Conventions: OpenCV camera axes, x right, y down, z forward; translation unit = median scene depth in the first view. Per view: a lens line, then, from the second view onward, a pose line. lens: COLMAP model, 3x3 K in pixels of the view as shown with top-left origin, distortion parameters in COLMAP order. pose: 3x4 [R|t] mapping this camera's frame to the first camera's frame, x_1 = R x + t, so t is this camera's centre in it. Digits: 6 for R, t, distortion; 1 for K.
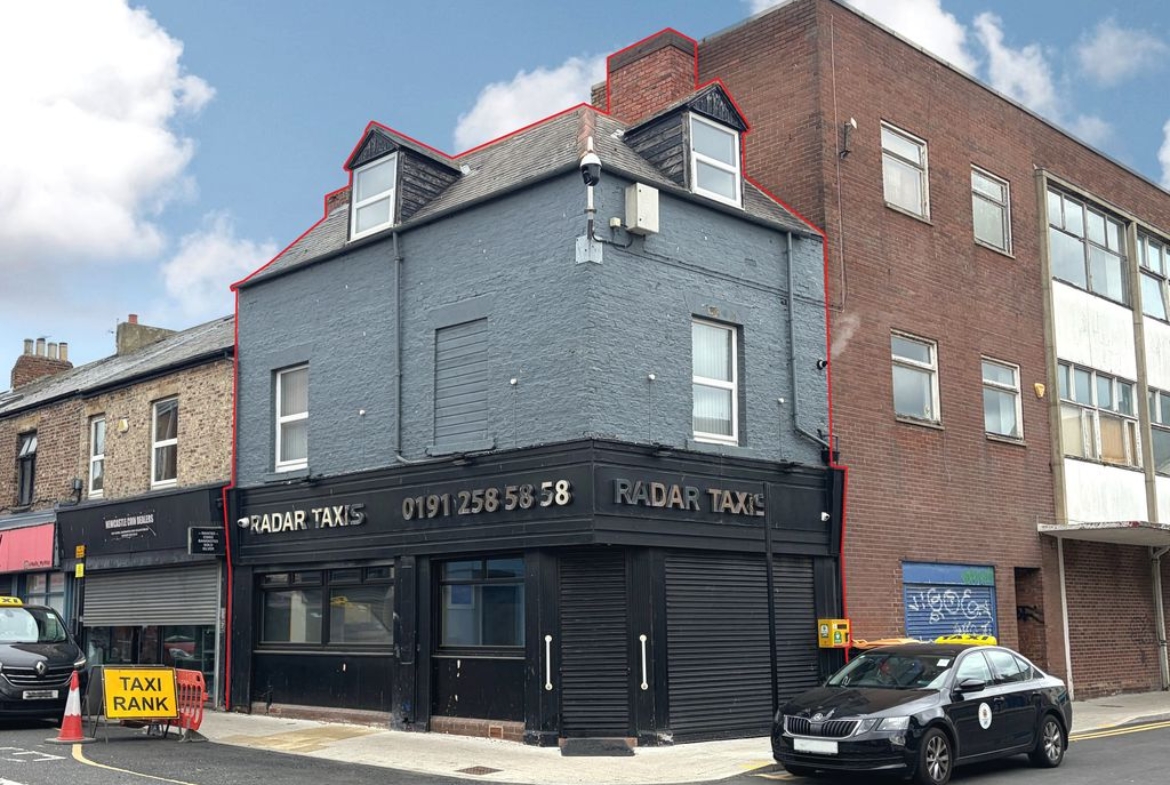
lens RADIAL K [[1300.2, 0, 578.0], [0, 1300.2, 396.4], [0, 0, 1]] dist [0.033594, 0.000000]
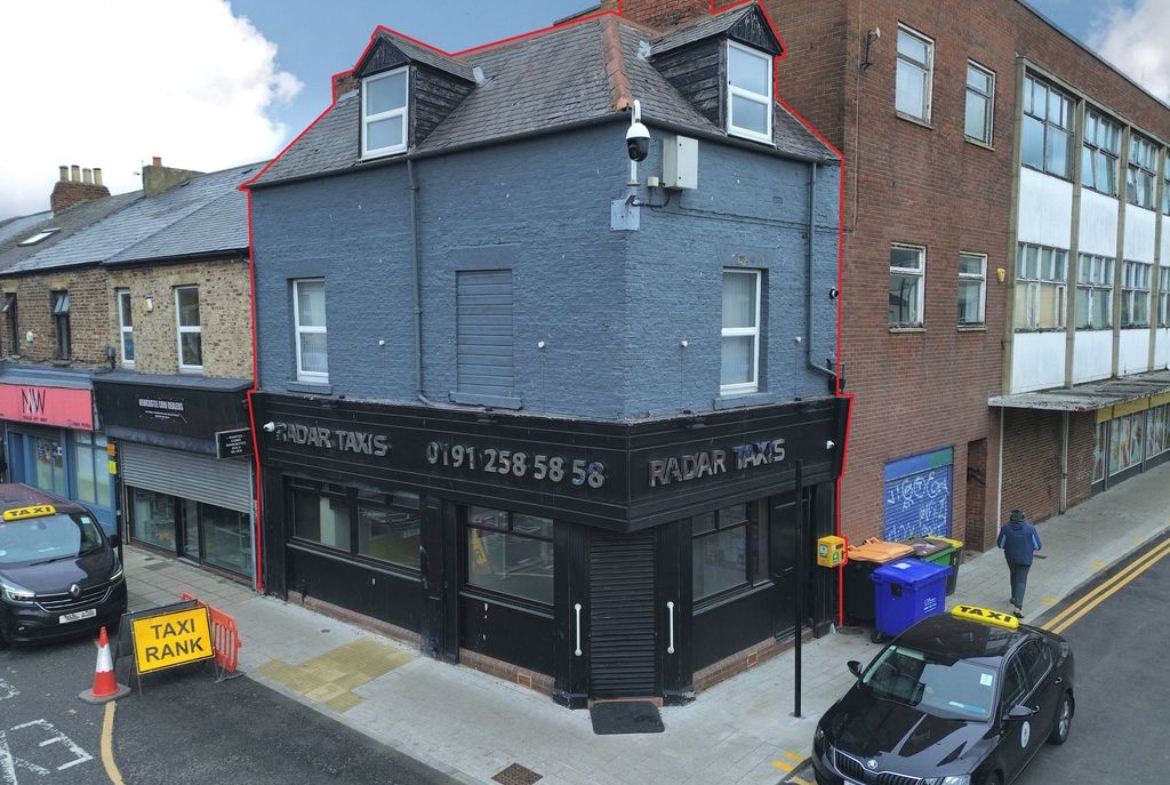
lens RADIAL K [[965.2, 0, 593.9], [0, 965.2, 392.5], [0, 0, 1]] dist [0.046338, -0.015700]
pose [[0.998283, 0.003286, 0.058489, -0.045973], [-0.017786, 0.968298, 0.249165, -0.137421], [-0.055816, -0.249777, 0.966693, 0.259411]]
